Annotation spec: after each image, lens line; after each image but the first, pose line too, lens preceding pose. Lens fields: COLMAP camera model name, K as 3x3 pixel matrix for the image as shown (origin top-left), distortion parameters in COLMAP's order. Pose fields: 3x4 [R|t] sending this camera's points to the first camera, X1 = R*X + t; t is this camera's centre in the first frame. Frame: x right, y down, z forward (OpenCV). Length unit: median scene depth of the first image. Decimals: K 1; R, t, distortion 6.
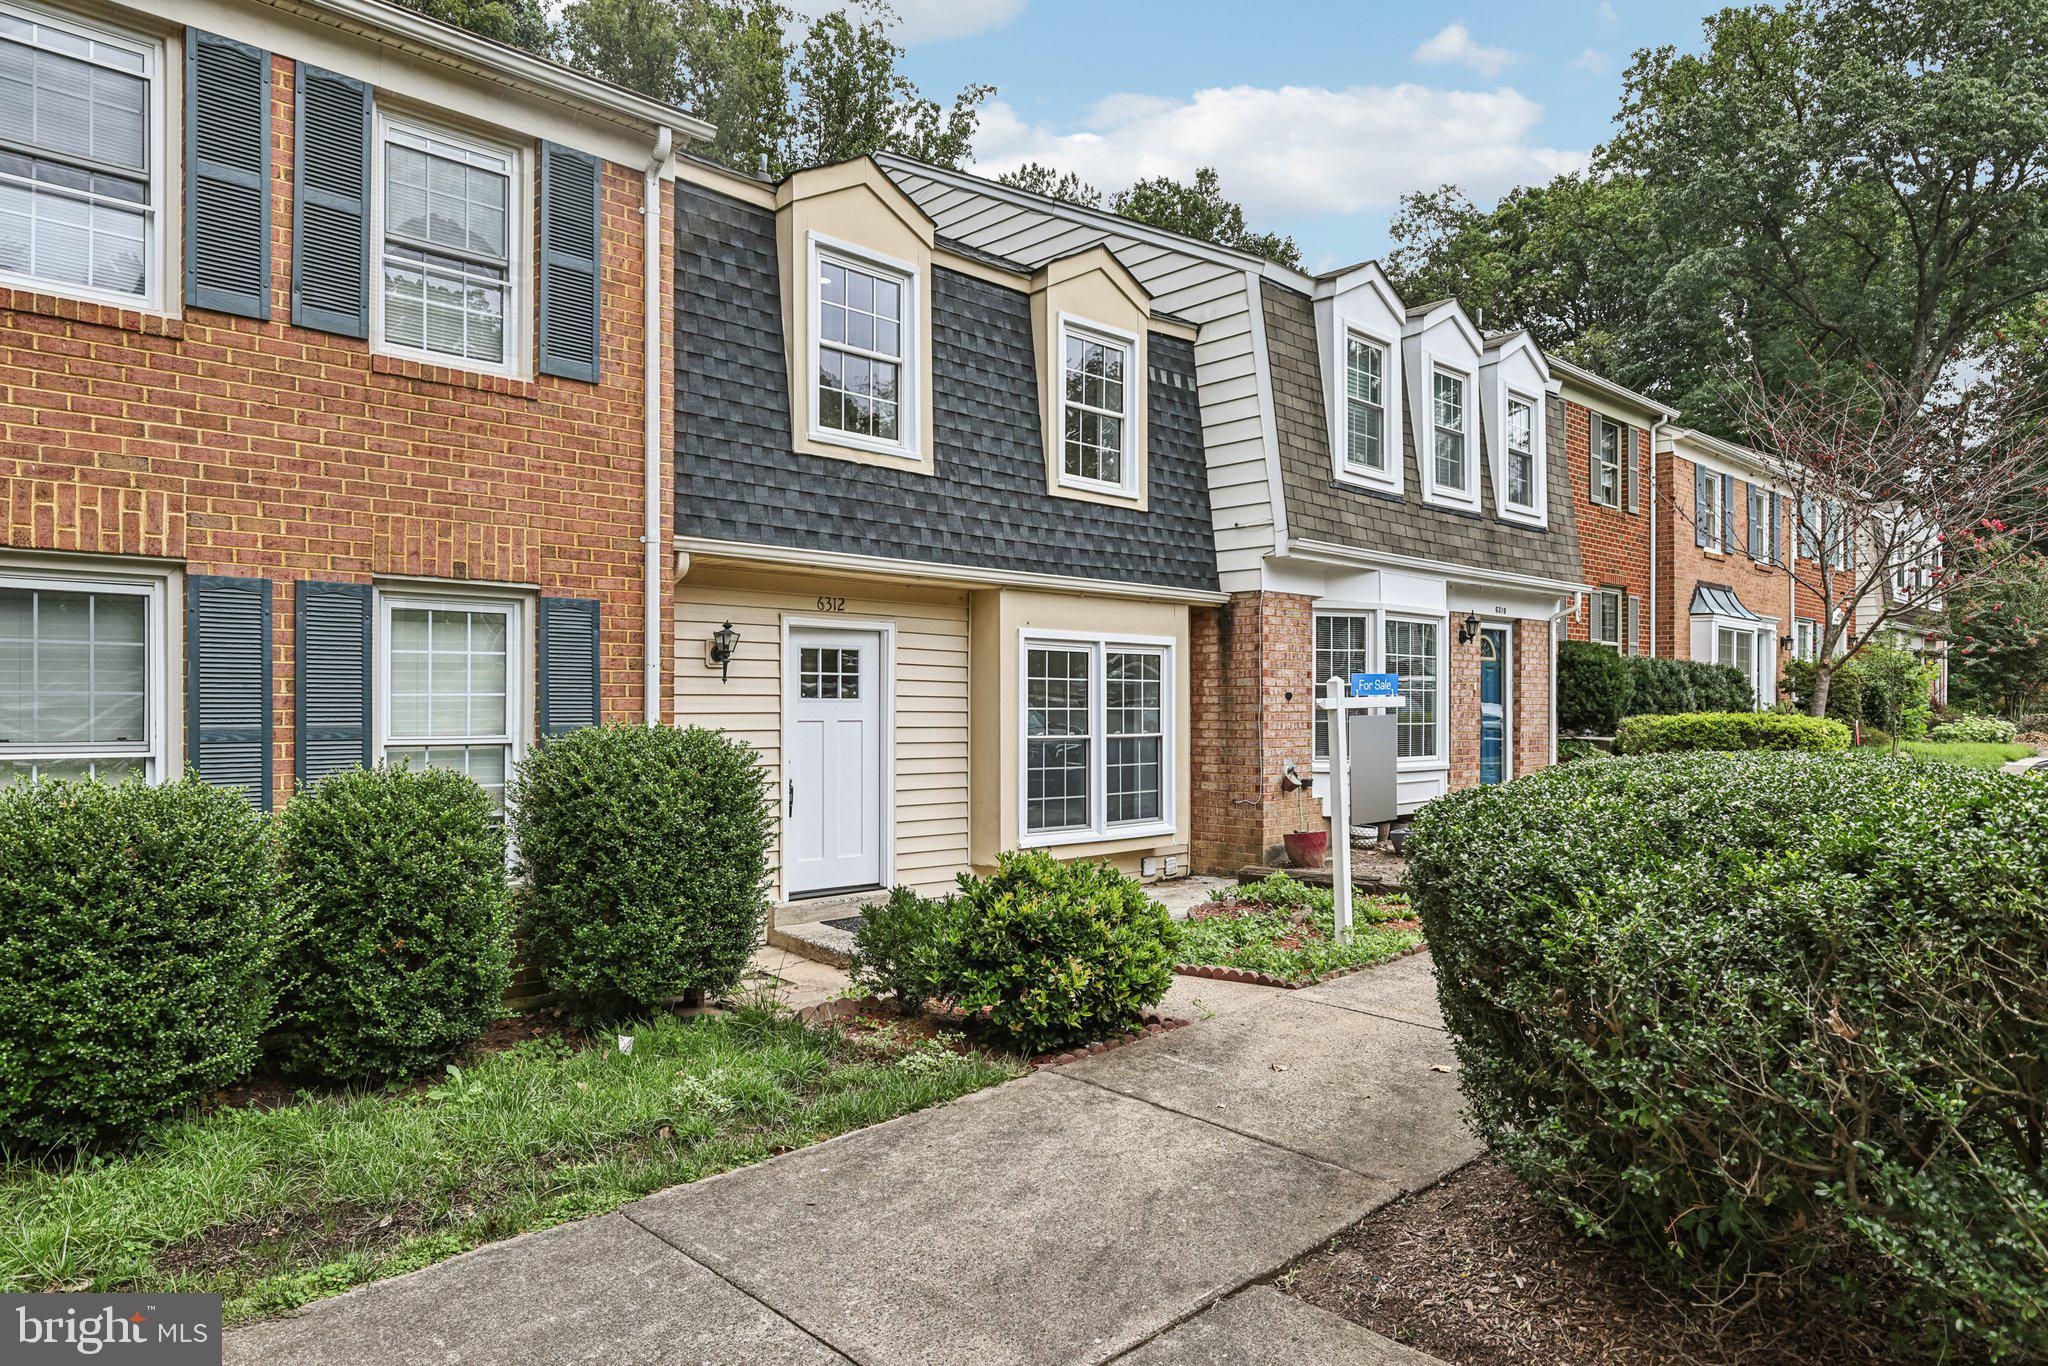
lens RADIAL K [[1266.9, 0, 1024.9], [0, 1266.9, 706.3], [0, 0, 1]] dist [0.001231, 0.001188]
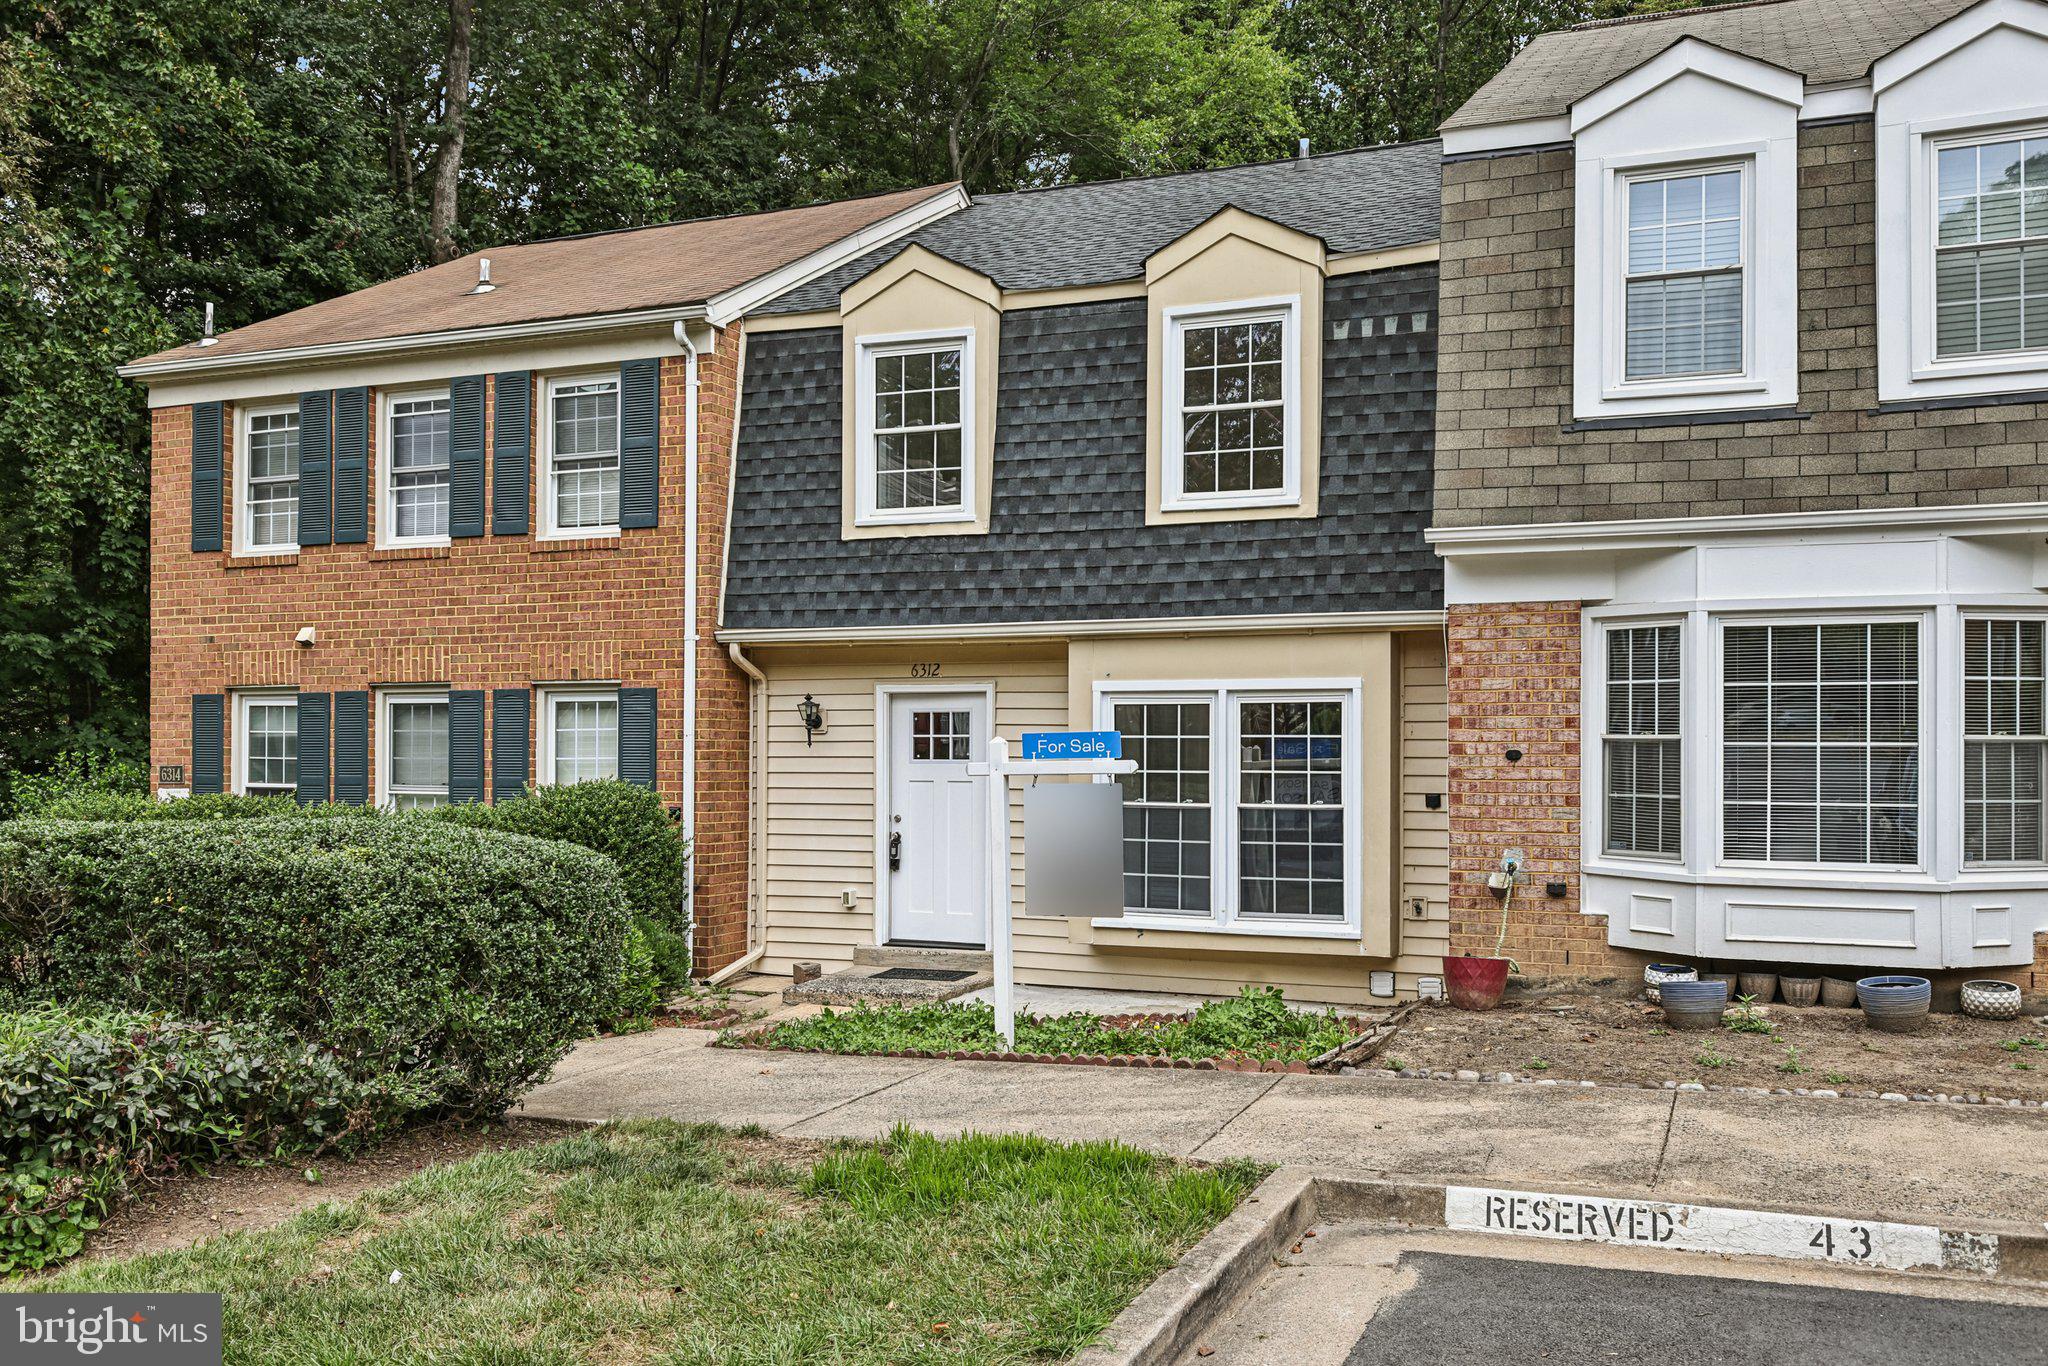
lens RADIAL K [[1759.1, 0, 1024.6], [0, 1759.1, 745.8], [0, 0, 1]] dist [0.004964, 0.001659]
pose [[0.393686, -0.004186, -0.919236, 1.184909], [-0.001007, 0.999987, -0.004985, -0.010335], [0.919245, 0.002888, 0.393676, 0.485338]]
